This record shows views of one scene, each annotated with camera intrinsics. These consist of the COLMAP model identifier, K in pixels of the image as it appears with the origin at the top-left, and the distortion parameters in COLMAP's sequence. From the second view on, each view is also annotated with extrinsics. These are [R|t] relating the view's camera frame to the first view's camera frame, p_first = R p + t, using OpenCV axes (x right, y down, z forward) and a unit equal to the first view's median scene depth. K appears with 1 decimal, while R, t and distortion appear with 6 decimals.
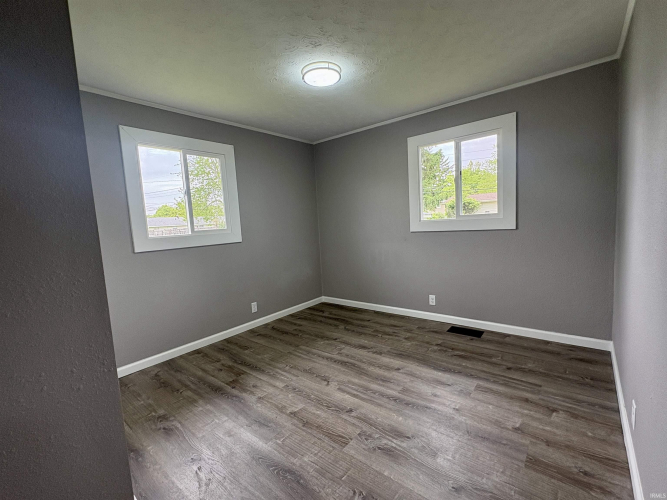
lens RADIAL K [[303.8, 0, 330.8], [0, 303.8, 249.9], [0, 0, 1]] dist [-0.003566, -0.000373]
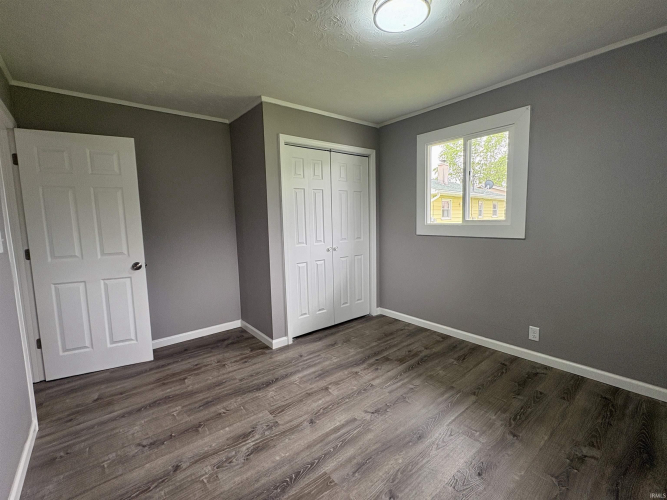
lens RADIAL K [[303.8, 0, 337.7], [0, 303.8, 250.1], [0, 0, 1]] dist [-0.003566, -0.000373]
pose [[-0.201025, 0.163695, -0.965812, 0.690568], [-0.063692, 0.981669, 0.179639, -0.138755], [0.977513, 0.097626, -0.186914, 0.943660]]
